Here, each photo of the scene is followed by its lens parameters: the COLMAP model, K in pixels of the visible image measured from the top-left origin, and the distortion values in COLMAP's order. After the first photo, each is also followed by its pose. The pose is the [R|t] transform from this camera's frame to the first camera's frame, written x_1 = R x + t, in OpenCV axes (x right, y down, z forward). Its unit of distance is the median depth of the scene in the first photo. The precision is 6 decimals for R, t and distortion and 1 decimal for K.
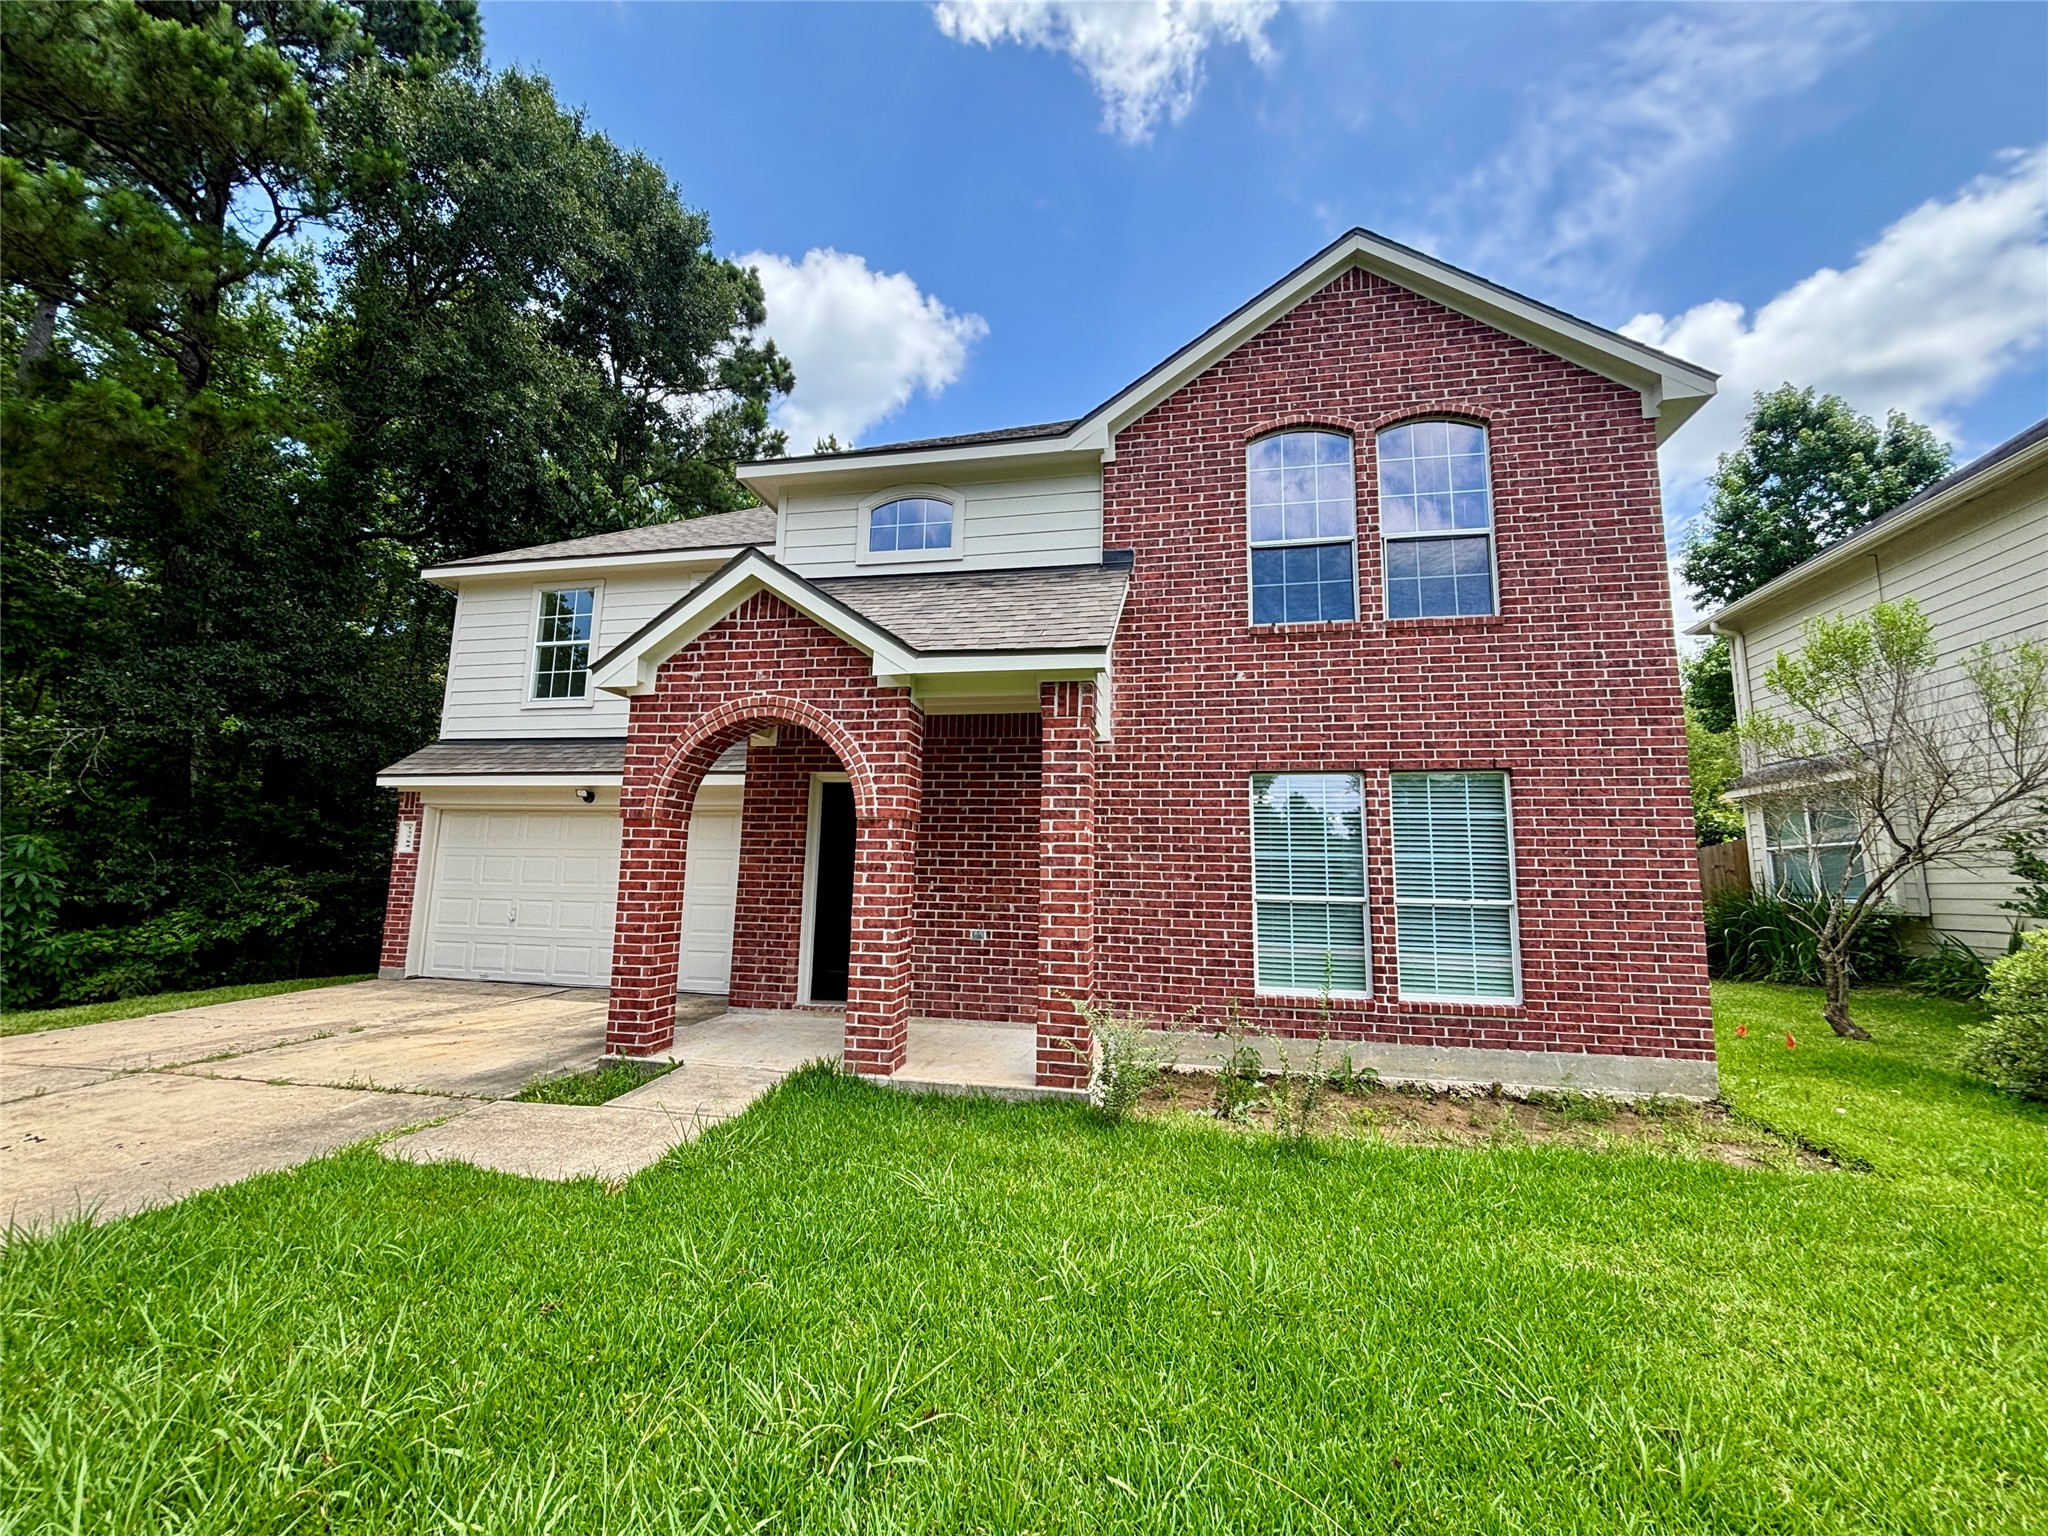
lens RADIAL K [[825.1, 0, 1026.3], [0, 825.1, 761.5], [0, 0, 1]] dist [-0.000615, -0.000040]
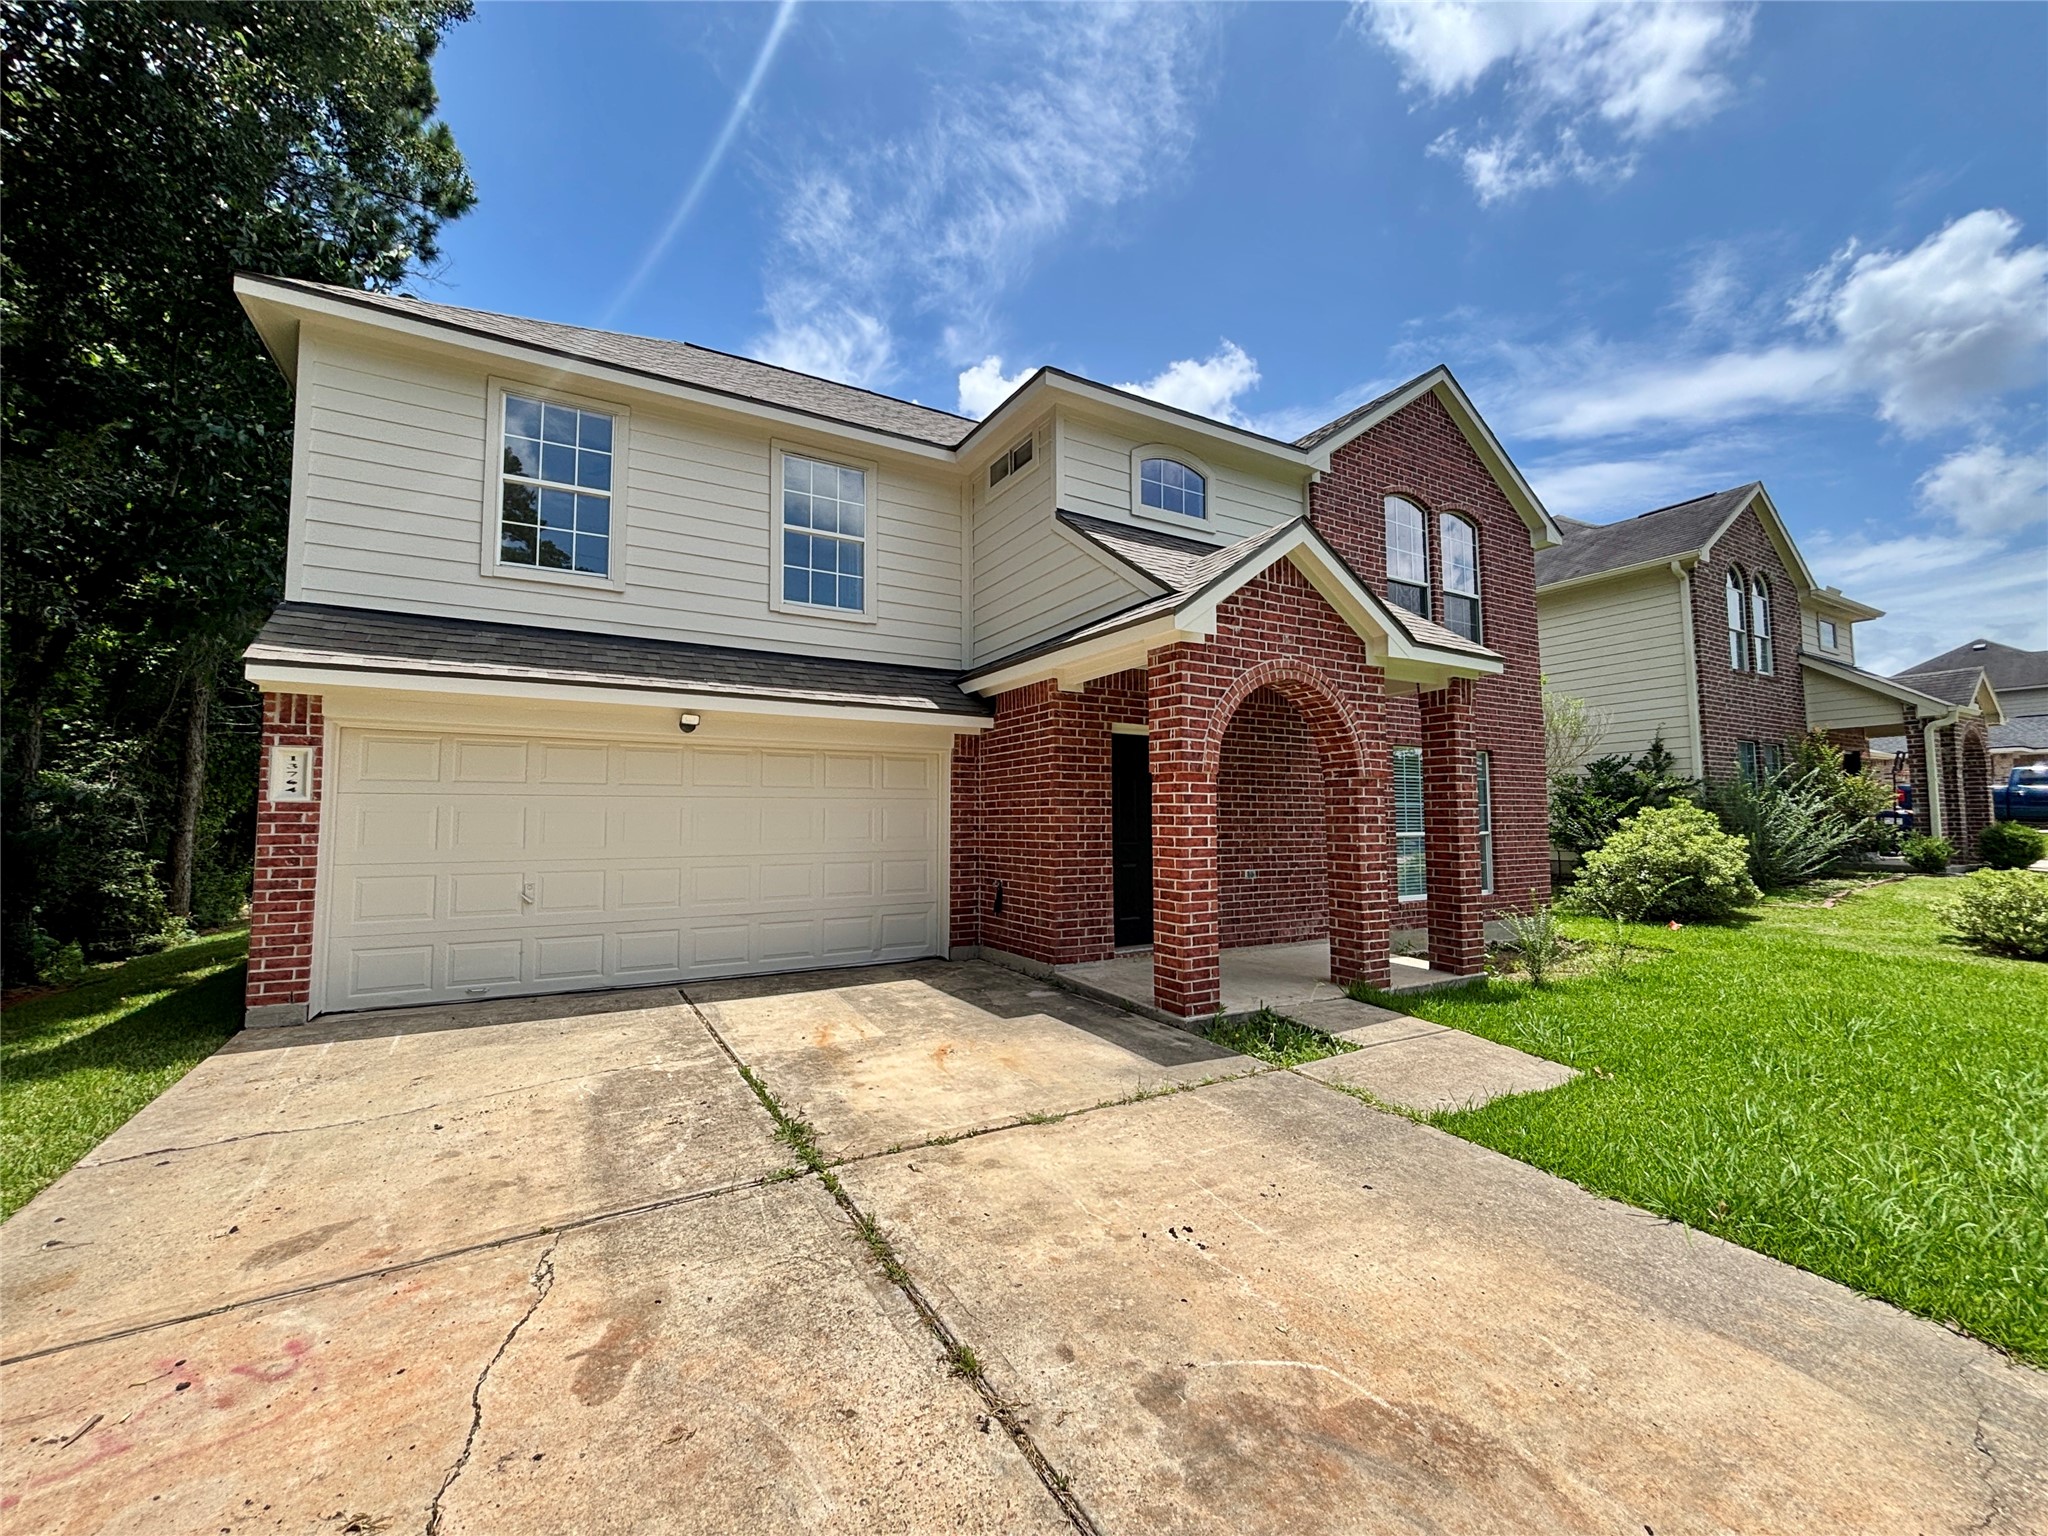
lens RADIAL K [[821.6, 0, 1018.9], [0, 821.6, 766.3], [0, 0, 1]] dist [0.026813, 0.000031]
pose [[0.759803, 0.025044, 0.649671, -1.049688], [-0.079003, 0.995409, 0.054023, 0.022142], [-0.645336, -0.092373, 0.758293, 0.341812]]
